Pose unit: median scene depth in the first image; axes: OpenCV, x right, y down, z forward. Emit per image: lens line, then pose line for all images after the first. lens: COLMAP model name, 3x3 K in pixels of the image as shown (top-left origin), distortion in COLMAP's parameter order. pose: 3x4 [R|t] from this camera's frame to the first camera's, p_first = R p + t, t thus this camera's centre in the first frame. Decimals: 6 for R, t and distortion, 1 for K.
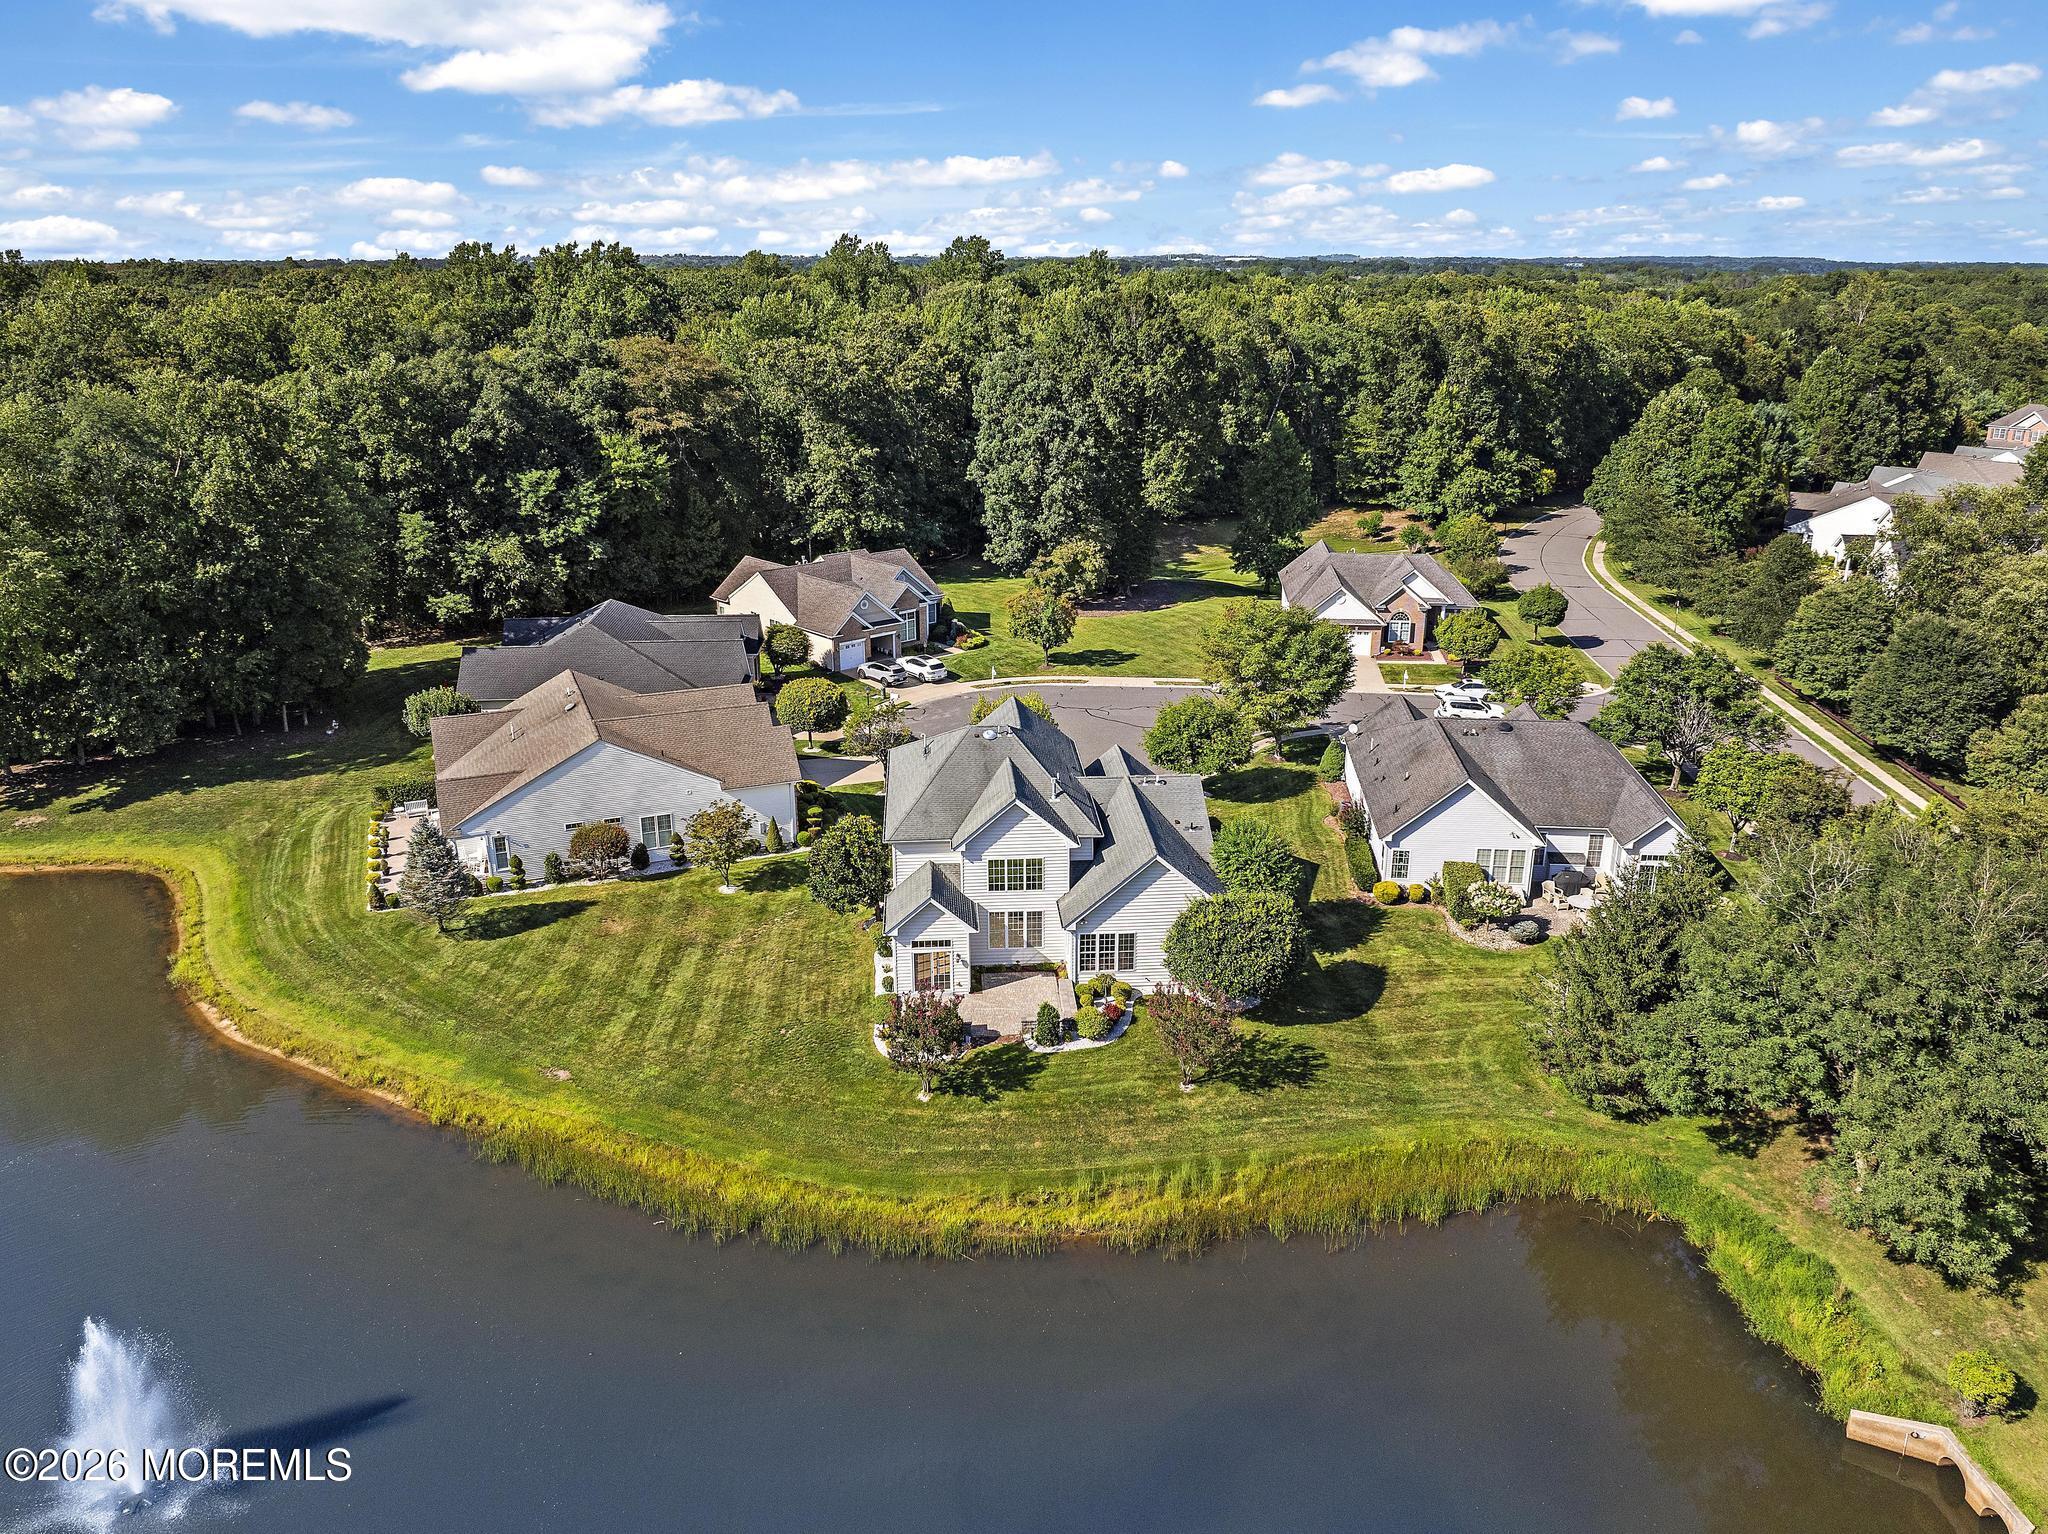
lens RADIAL K [[1490.6, 0, 1026.9], [0, 1490.6, 758.3], [0, 0, 1]] dist [-0.038356, -0.006716]
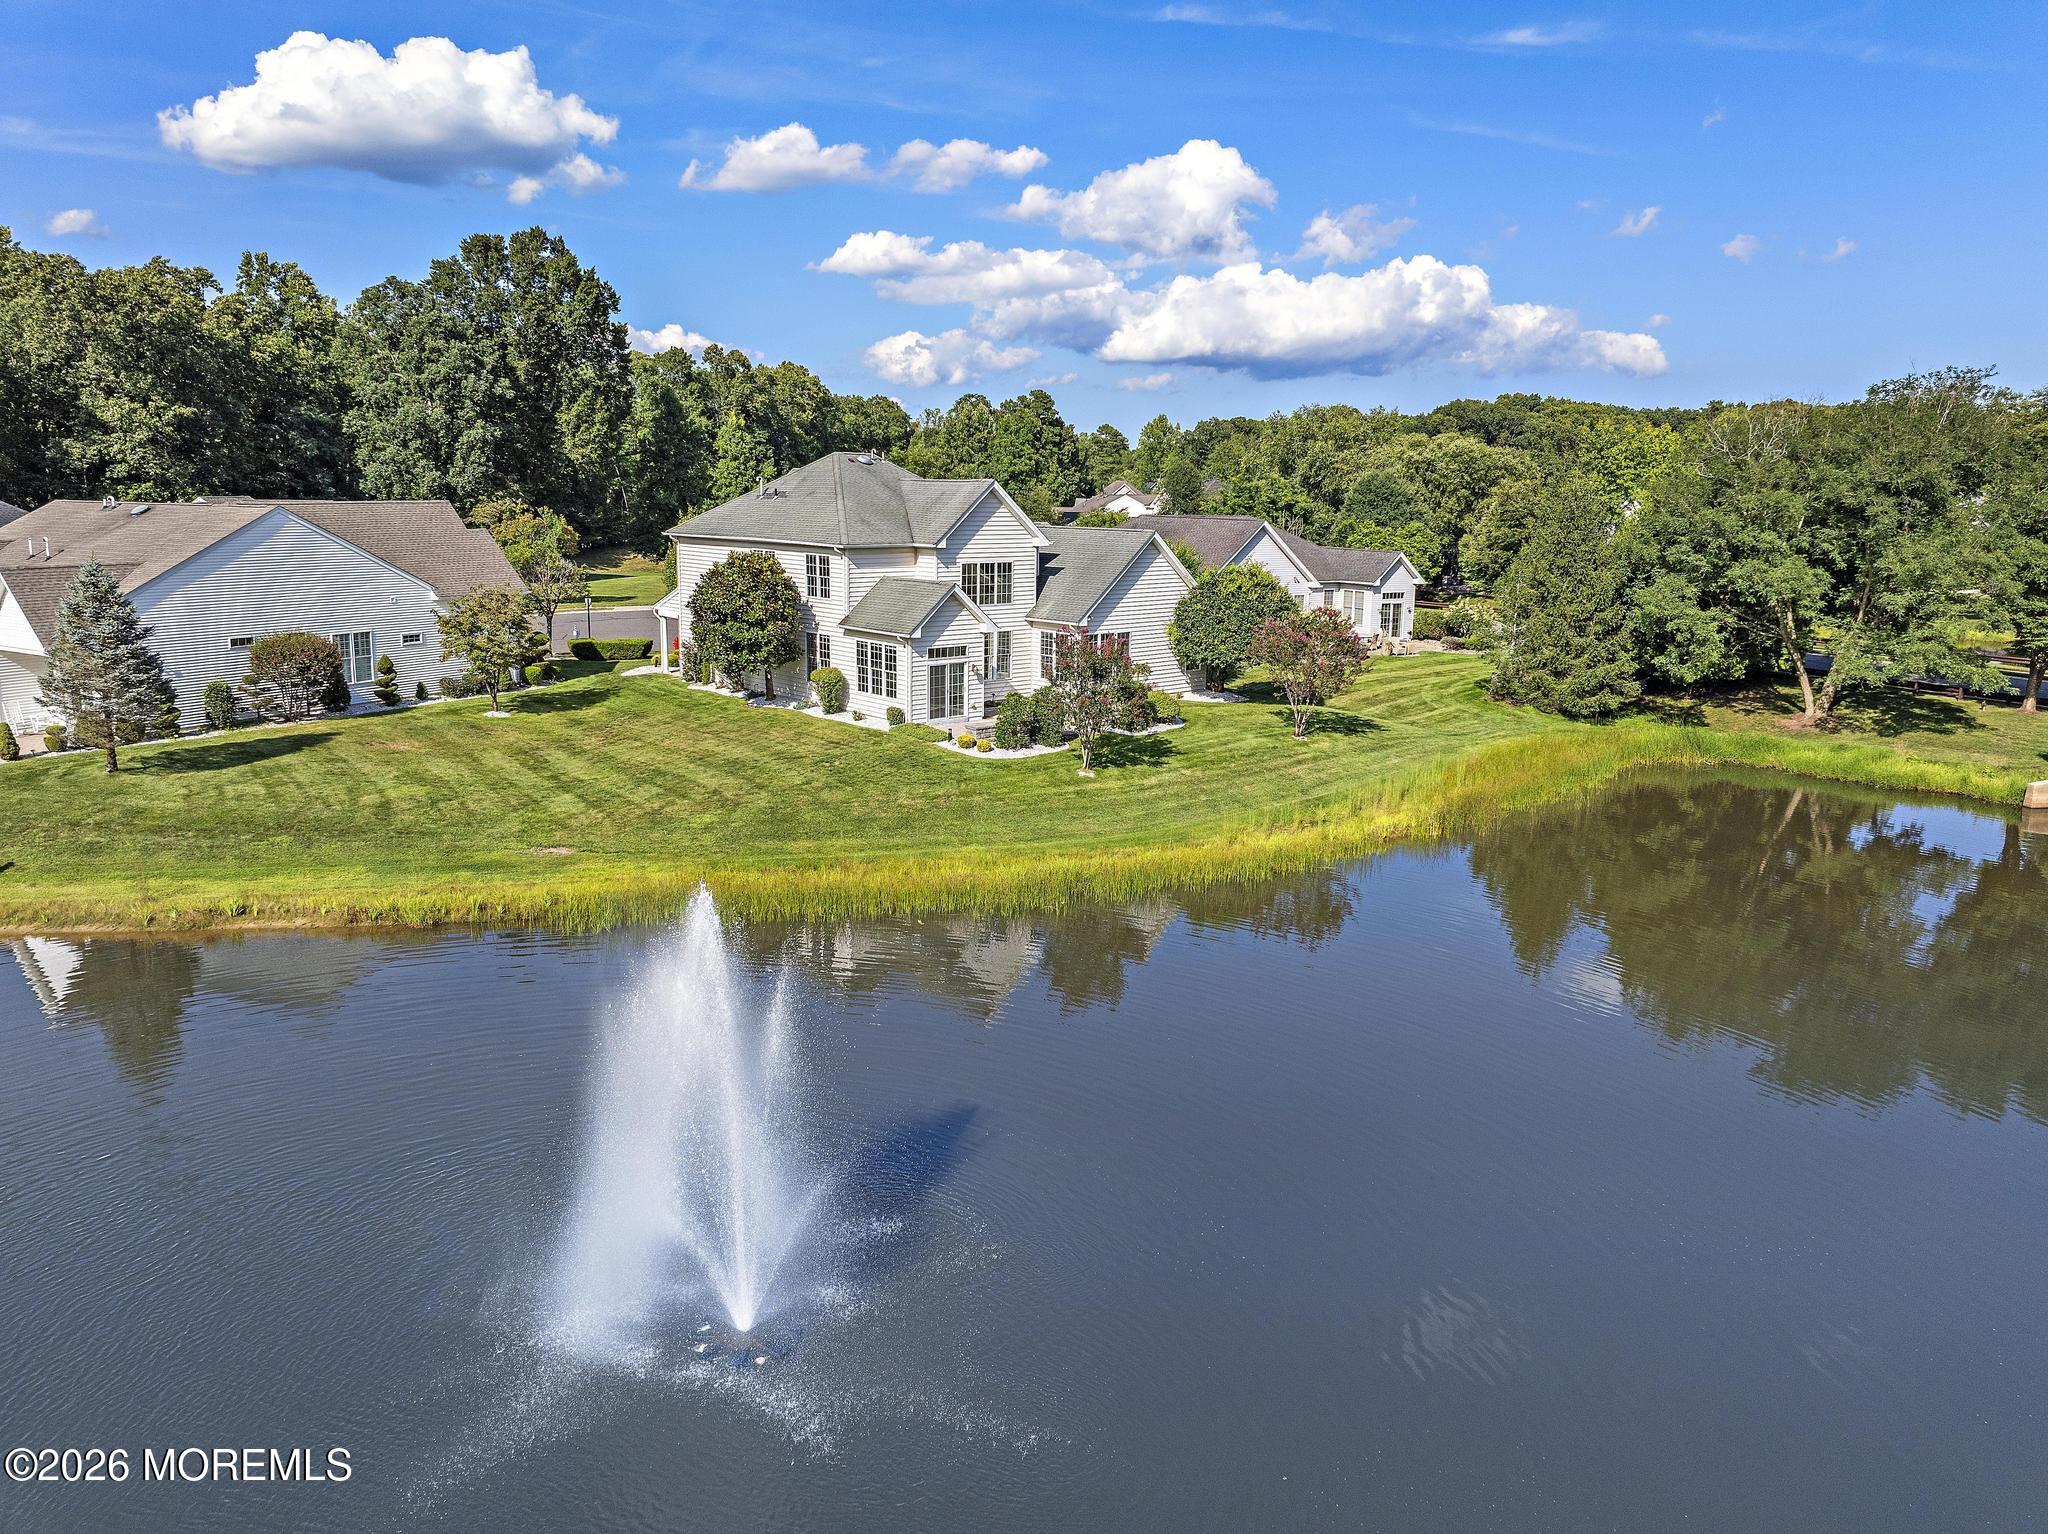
lens RADIAL K [[1444.9, 0, 1028.1], [0, 1444.9, 766.4], [0, 0, 1]] dist [-0.040432, 0.000216]
pose [[0.792599, -0.101325, 0.601266, -0.270059], [0.176708, 0.981949, -0.067463, 0.132227], [-0.583576, 0.159720, 0.796196, 0.203270]]
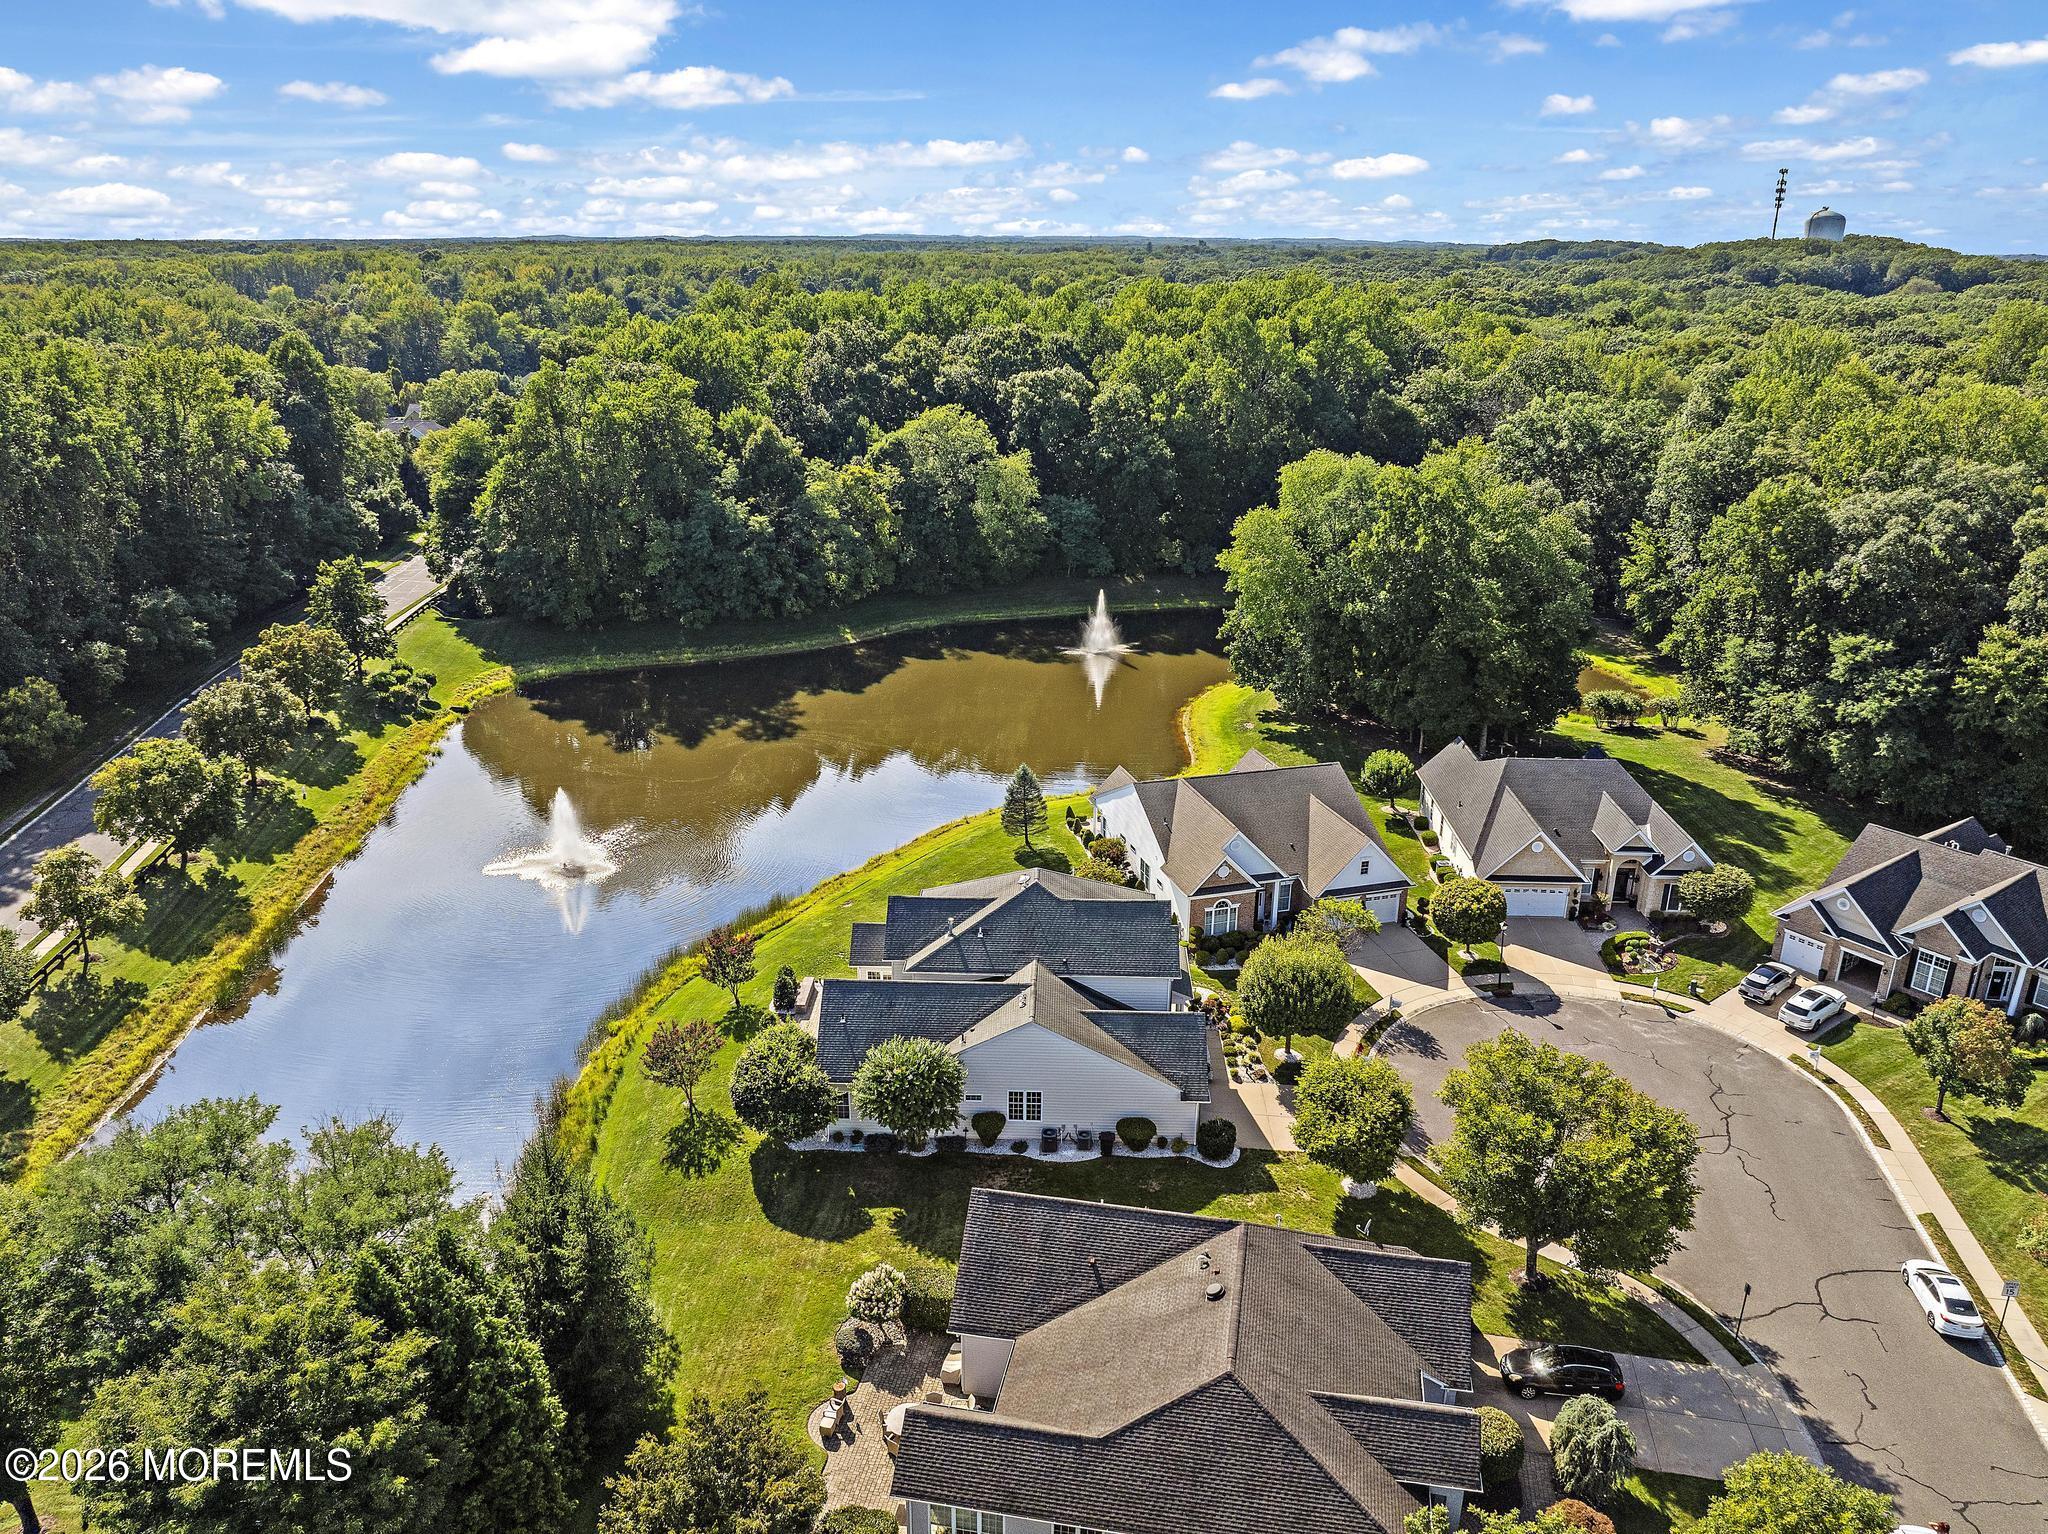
lens RADIAL K [[1447.7, 0, 1027.4], [0, 1447.7, 762.1], [0, 0, 1]] dist [-0.039438, -0.004399]
pose [[-0.098498, 0.335158, -0.936999, 0.565312], [-0.323367, 0.879701, 0.348655, -0.277883], [0.941133, 0.337336, 0.021730, 0.569720]]
